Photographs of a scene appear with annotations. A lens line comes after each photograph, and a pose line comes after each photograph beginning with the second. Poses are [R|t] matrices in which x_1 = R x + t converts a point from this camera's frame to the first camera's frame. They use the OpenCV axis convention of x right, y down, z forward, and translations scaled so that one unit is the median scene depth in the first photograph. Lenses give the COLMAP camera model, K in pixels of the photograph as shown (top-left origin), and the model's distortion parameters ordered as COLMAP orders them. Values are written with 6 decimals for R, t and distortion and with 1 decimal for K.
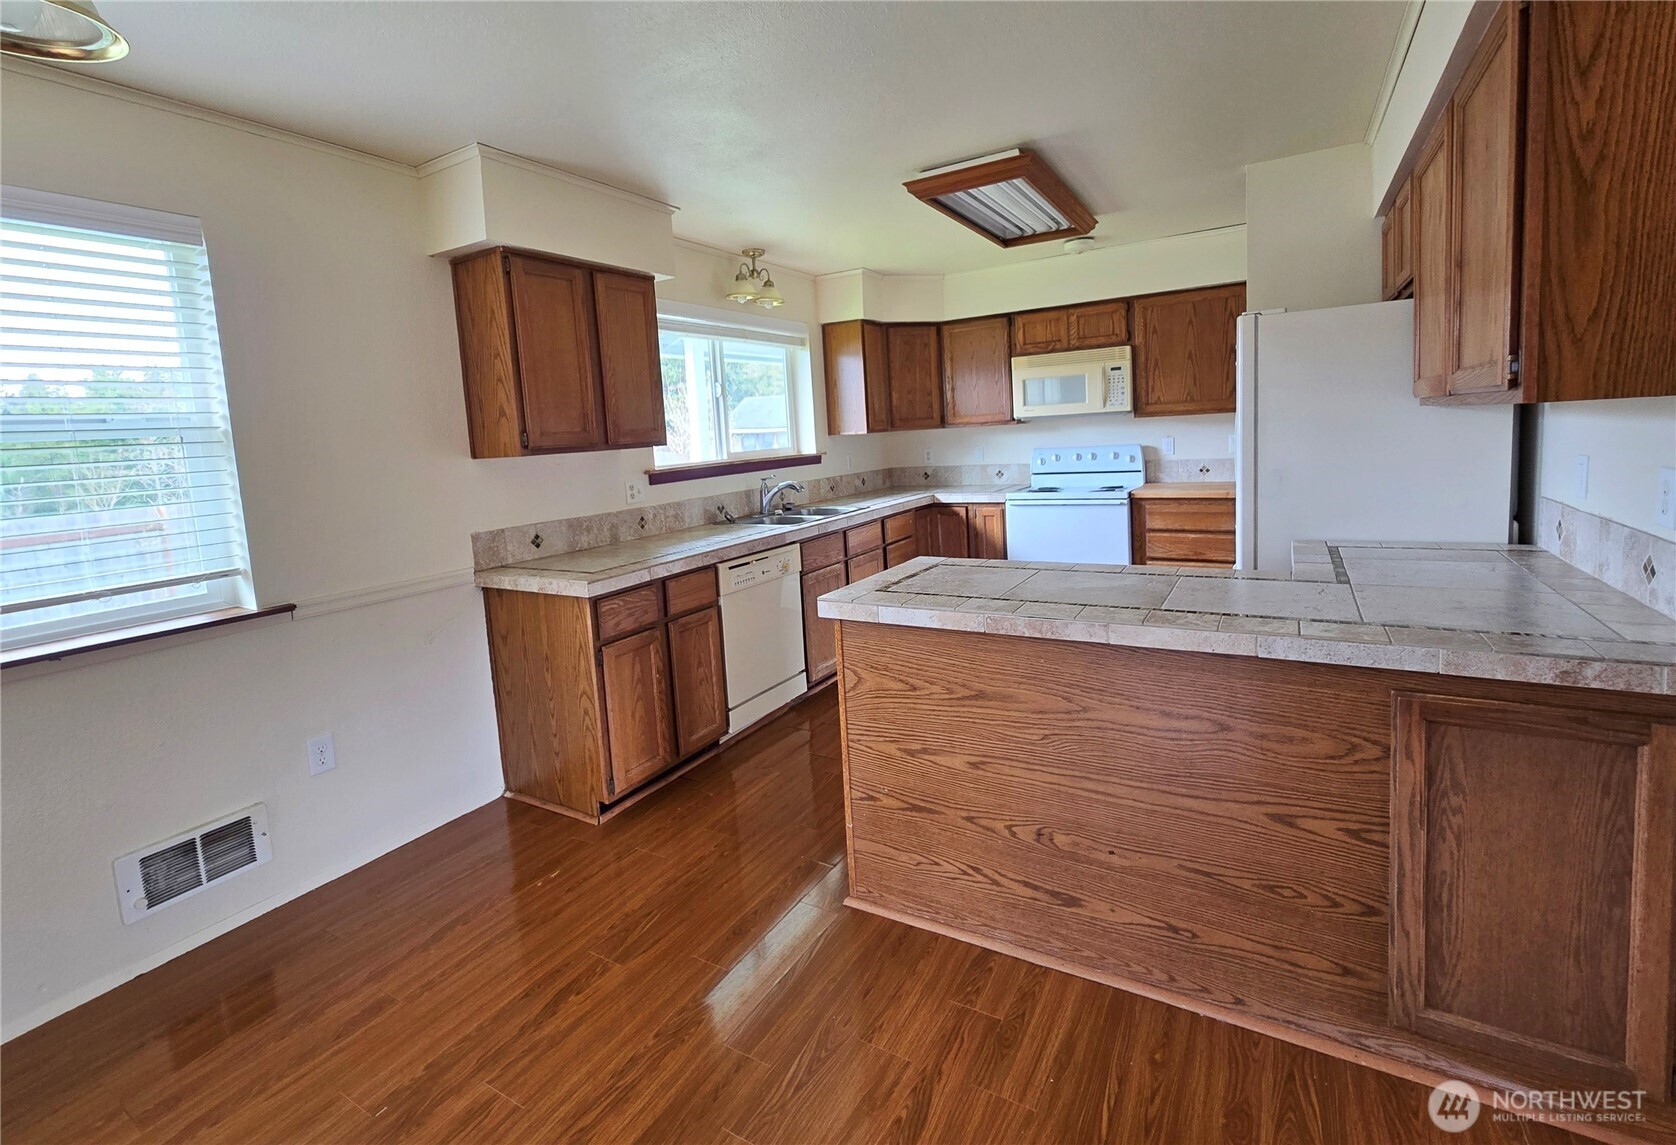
lens RADIAL K [[715.1, 0, 854.8], [0, 715.1, 491.1], [0, 0, 1]] dist [-0.000457, -0.000096]
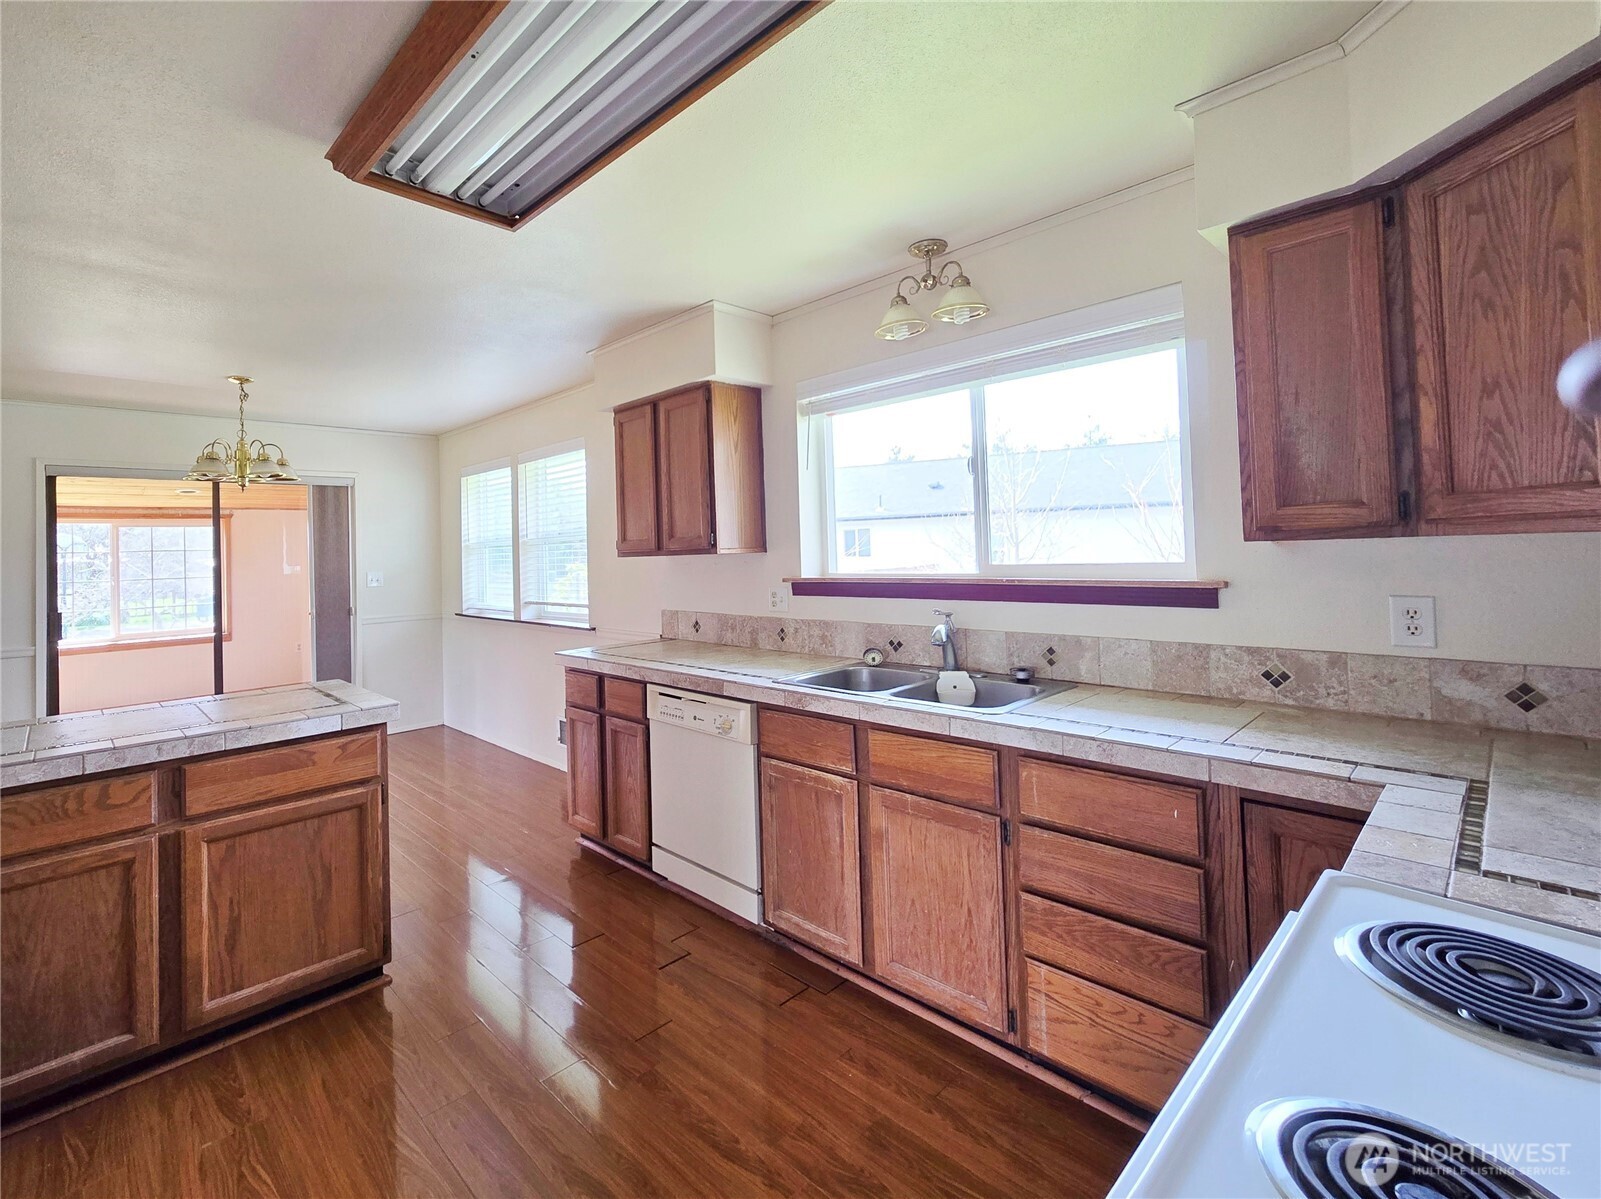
lens RADIAL K [[731.0, 0, 710.0], [0, 731.0, 530.4], [0, 0, 1]] dist [-0.002487, 0.000046]
pose [[-0.292050, 0.039044, -0.955606, 0.454885], [-0.032742, 0.998173, 0.050789, -0.098260], [0.955842, 0.046121, -0.290238, 0.874677]]
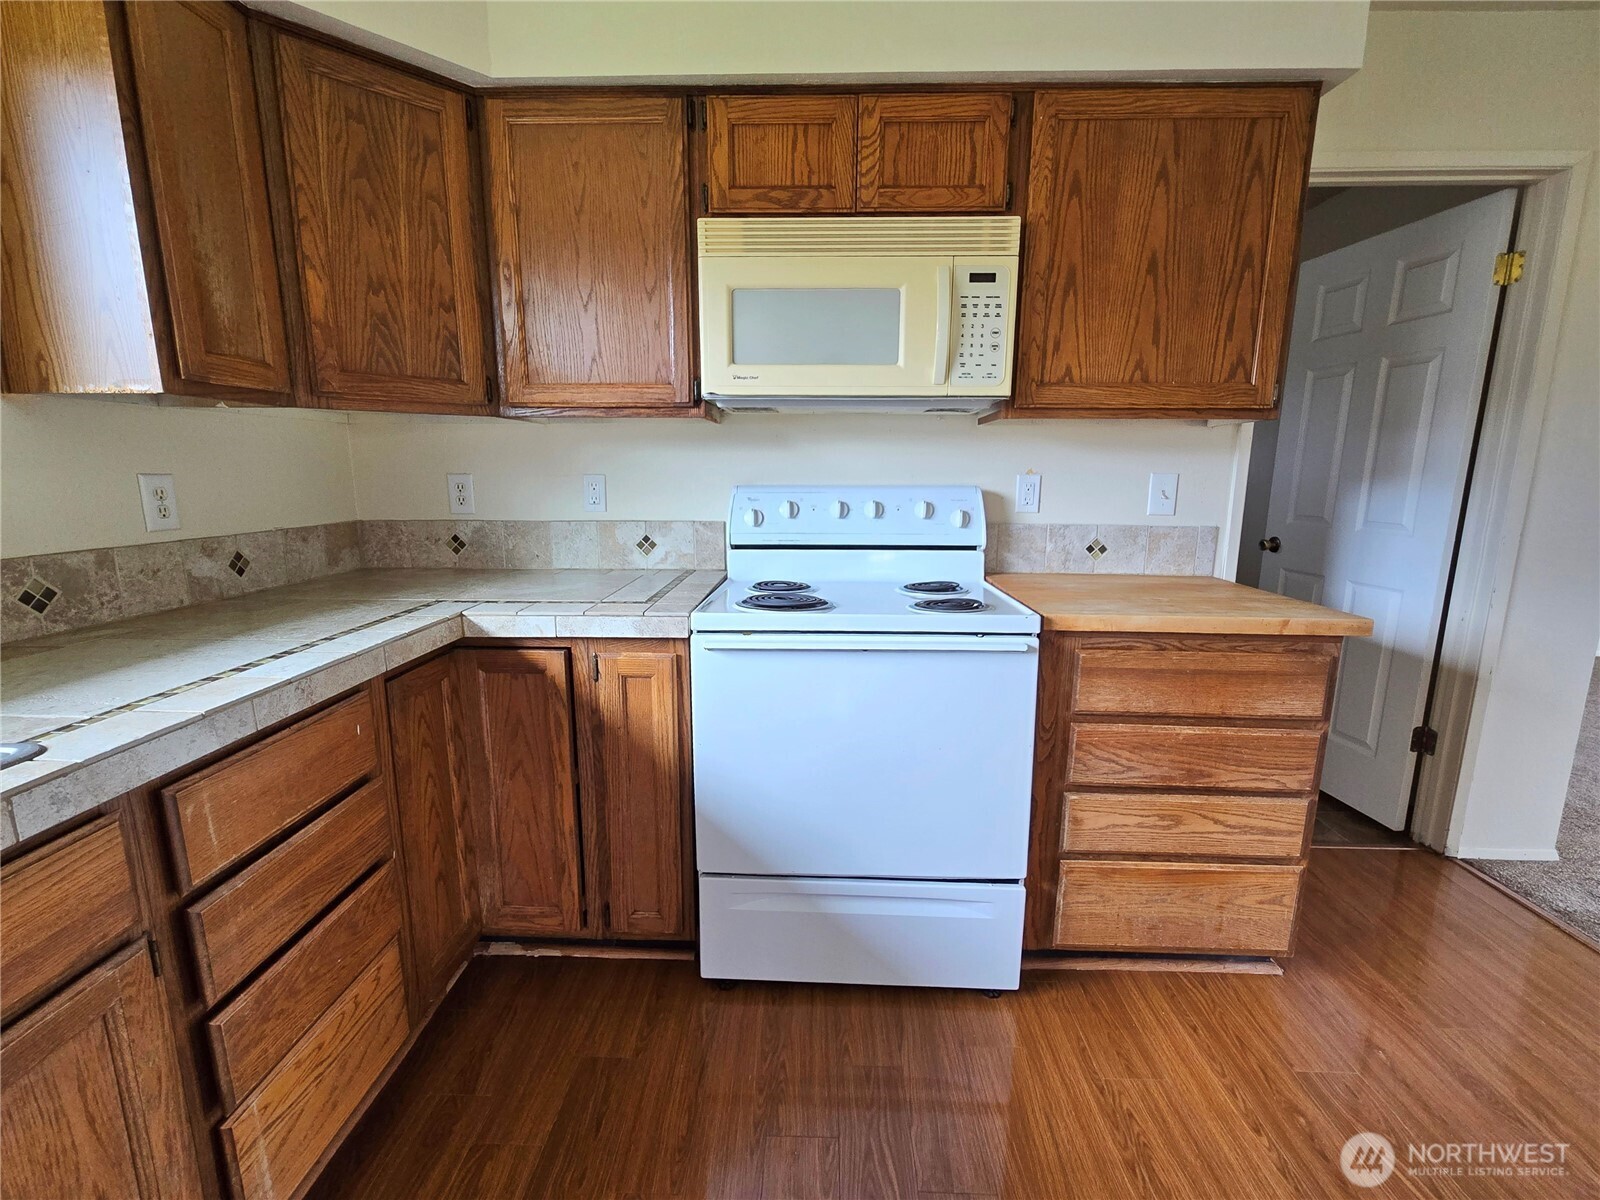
lens RADIAL K [[674.4, 0, 795.0], [0, 674.4, 592.4], [0, 0, 1]] dist [0.000607, -0.000096]
pose [[0.879426, -0.024713, 0.475393, 0.102865], [-0.015140, 0.996694, 0.079820, -0.032272], [-0.475794, -0.077394, 0.876145, 0.692709]]
